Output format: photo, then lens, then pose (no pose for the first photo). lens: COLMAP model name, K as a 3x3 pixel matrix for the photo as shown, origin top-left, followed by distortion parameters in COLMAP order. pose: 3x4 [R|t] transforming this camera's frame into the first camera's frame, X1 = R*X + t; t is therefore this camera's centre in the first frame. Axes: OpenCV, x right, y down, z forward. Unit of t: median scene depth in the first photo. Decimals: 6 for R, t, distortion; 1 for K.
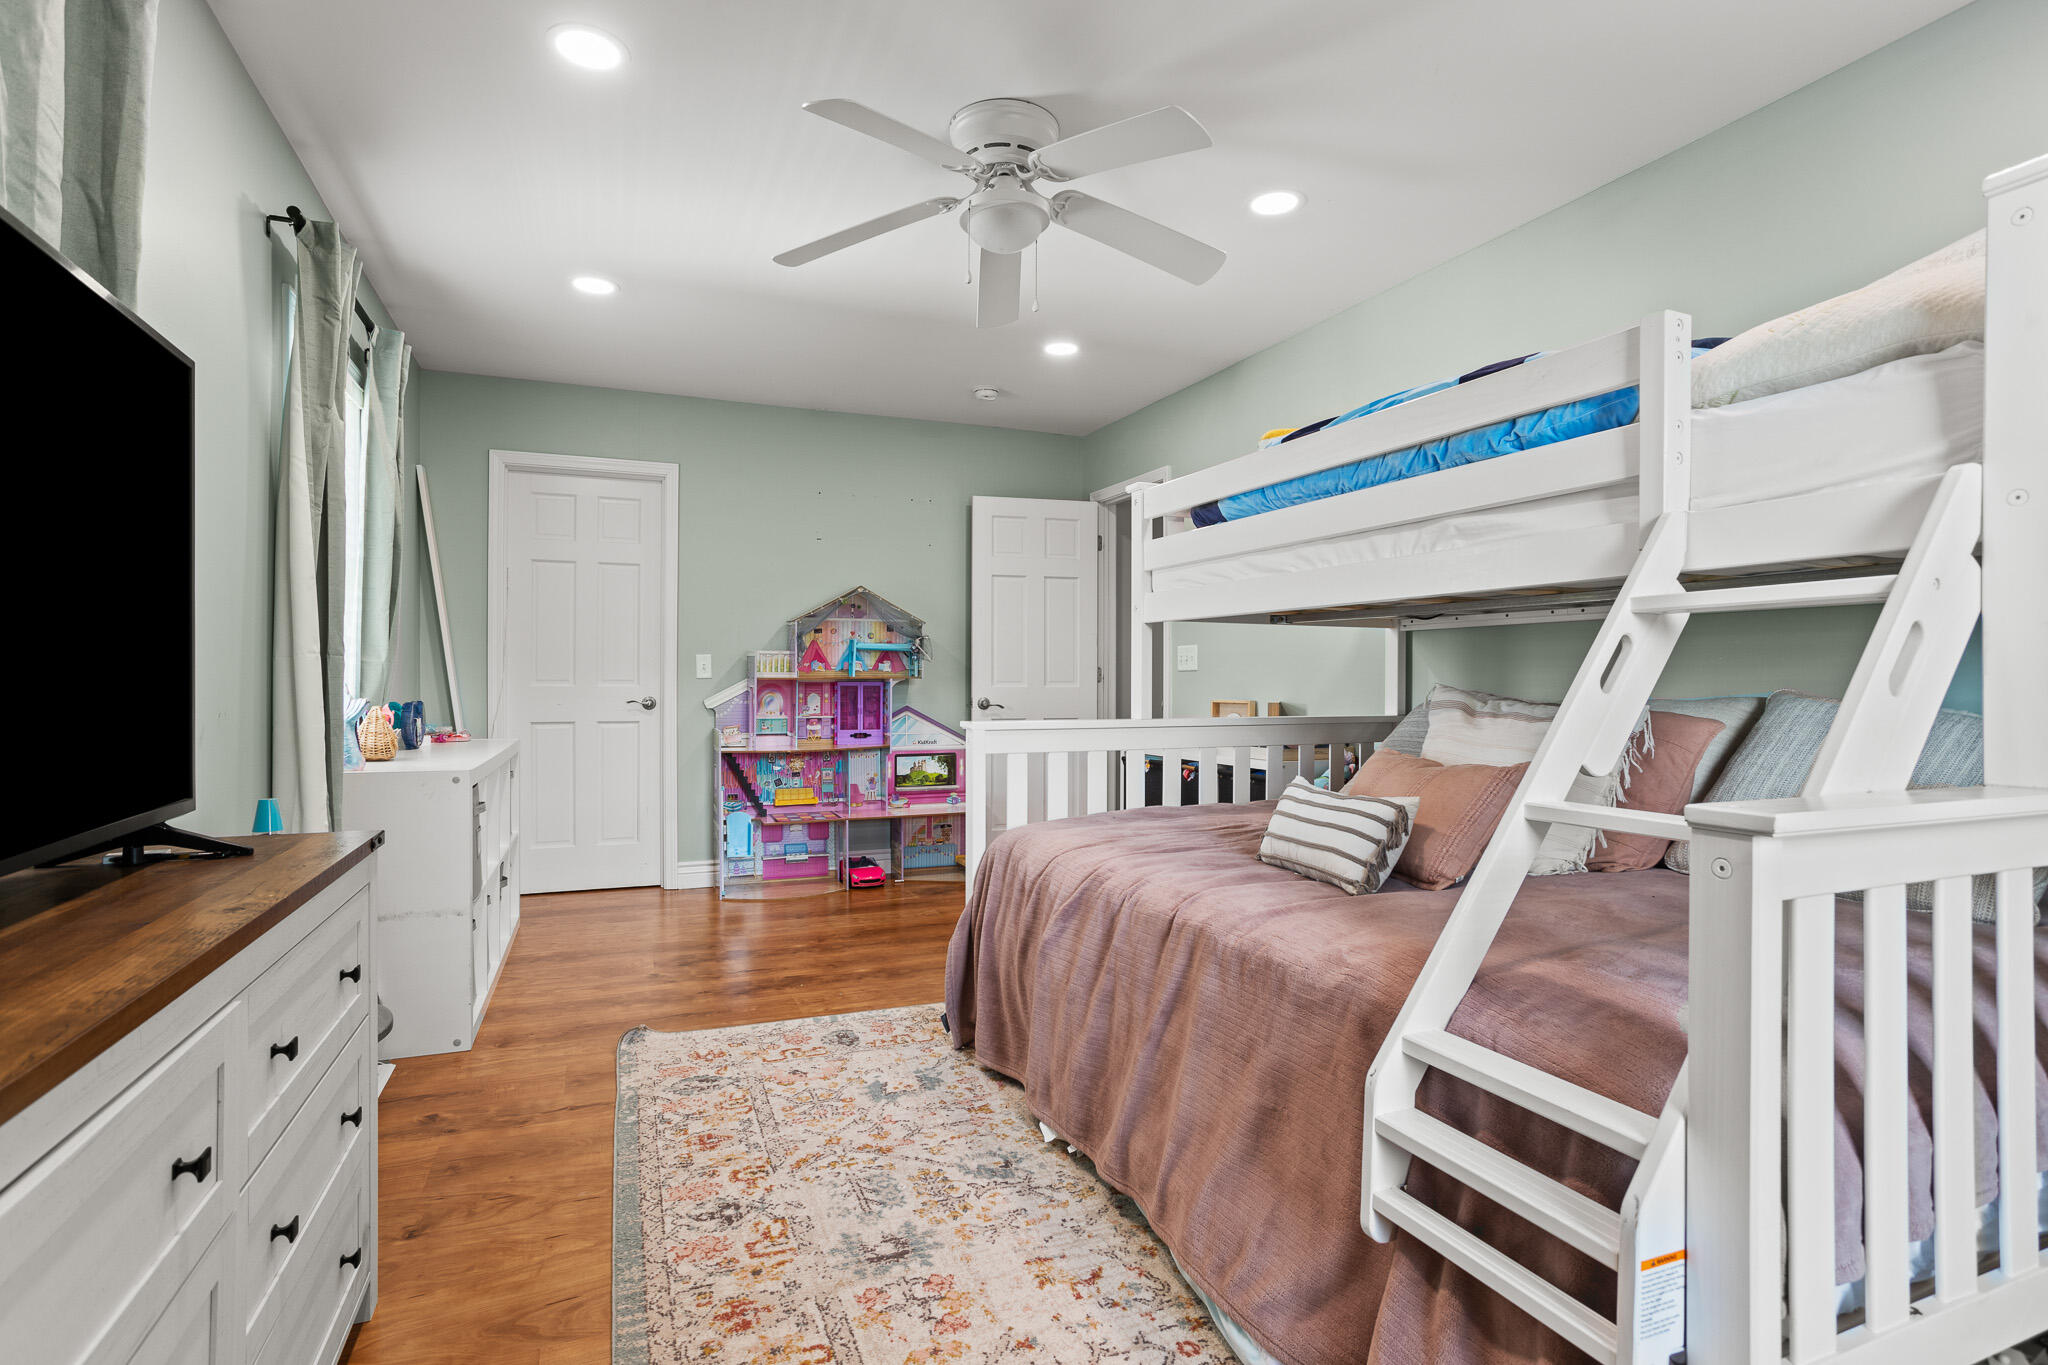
lens RADIAL K [[1007.6, 0, 1035.7], [0, 1007.6, 679.7], [0, 0, 1]] dist [-0.001109, 0.000295]
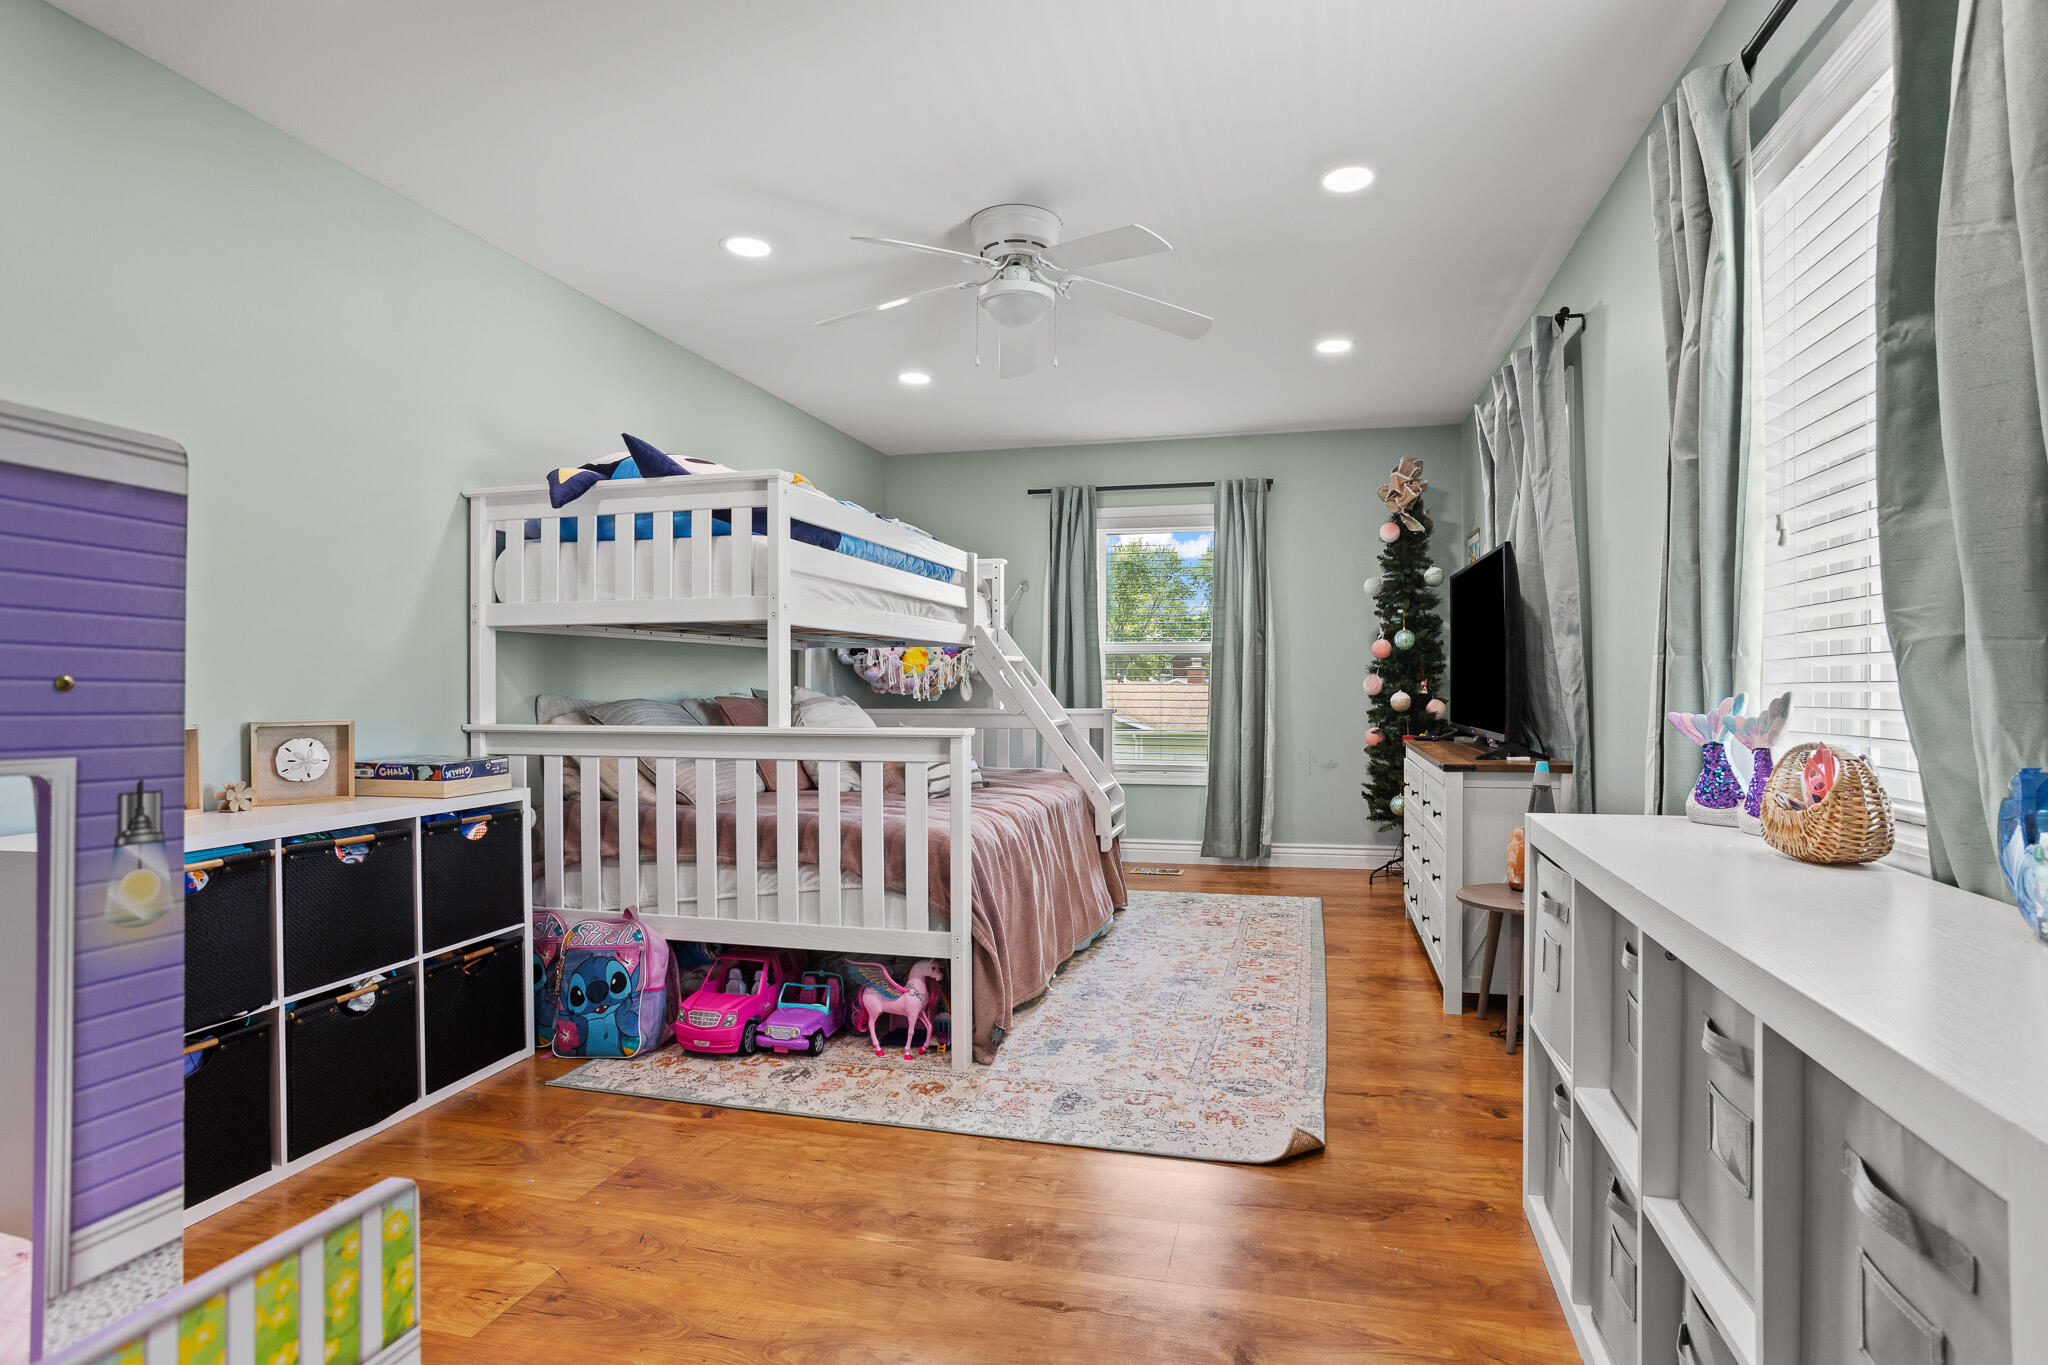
lens RADIAL K [[1007.6, 0, 1035.7], [0, 1007.6, 679.7], [0, 0, 1]] dist [-0.001109, 0.000295]
pose [[-0.781740, 0.001862, 0.623602, -0.836971], [-0.001049, 0.999990, -0.004301, 0.000271], [-0.623604, -0.004016, -0.781730, 2.013371]]
